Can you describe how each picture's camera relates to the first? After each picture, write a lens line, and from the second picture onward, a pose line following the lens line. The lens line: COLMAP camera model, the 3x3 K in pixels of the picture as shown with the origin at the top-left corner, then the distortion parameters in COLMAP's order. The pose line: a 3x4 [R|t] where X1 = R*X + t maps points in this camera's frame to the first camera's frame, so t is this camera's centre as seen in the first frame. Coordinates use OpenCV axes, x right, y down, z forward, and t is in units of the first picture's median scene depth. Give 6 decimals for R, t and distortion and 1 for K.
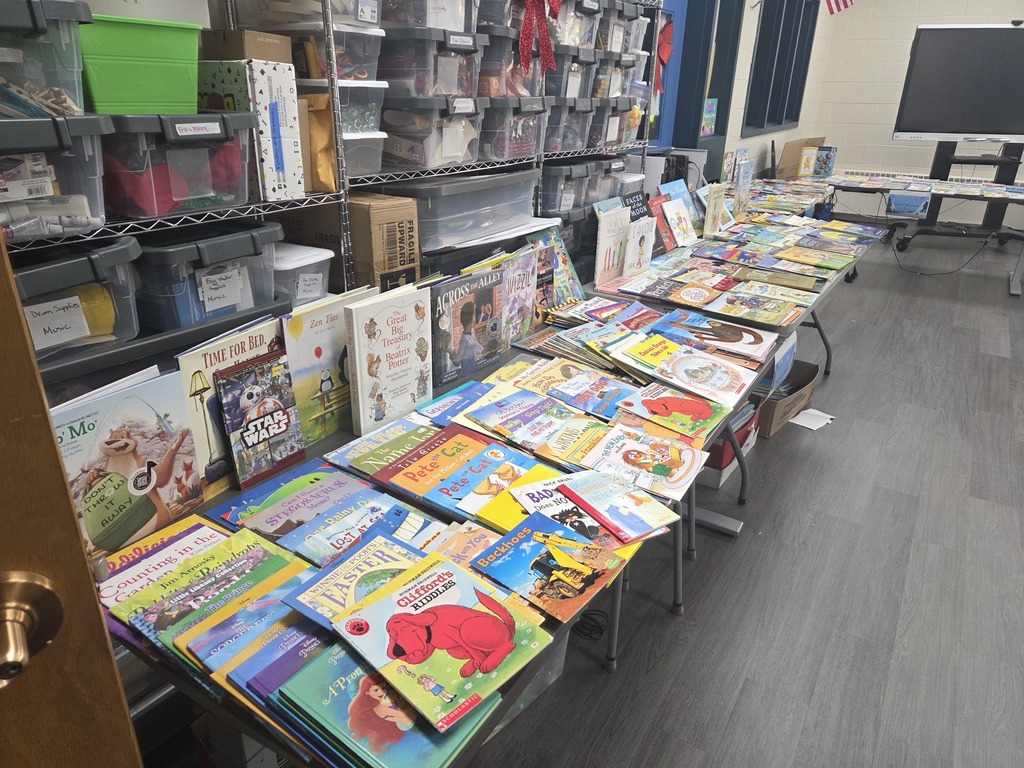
lens RADIAL K [[699.6, 0, 510.1], [0, 699.6, 358.5], [0, 0, 1]] dist [0.102590, -0.077973]
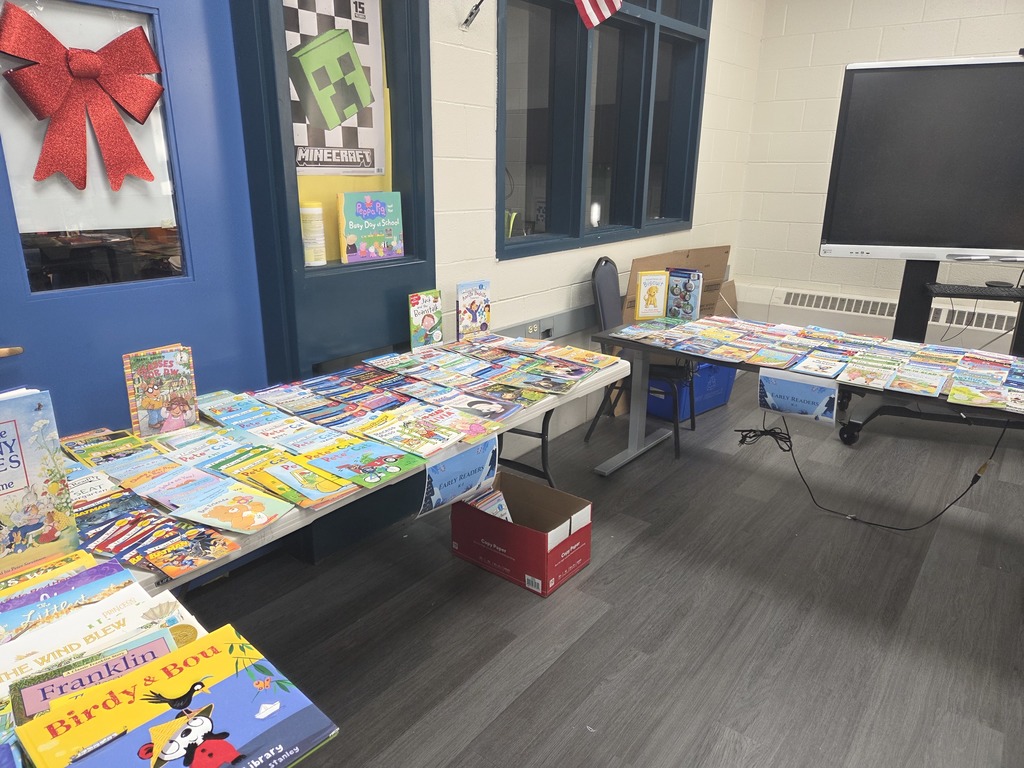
lens RADIAL K [[699.6, 0, 510.1], [0, 699.6, 358.5], [0, 0, 1]] dist [0.102590, -0.077973]
pose [[0.996186, 0.020523, -0.084802, 0.336282], [-0.029521, 0.993901, -0.106254, -0.154982], [0.082104, 0.108352, 0.990716, 0.422080]]
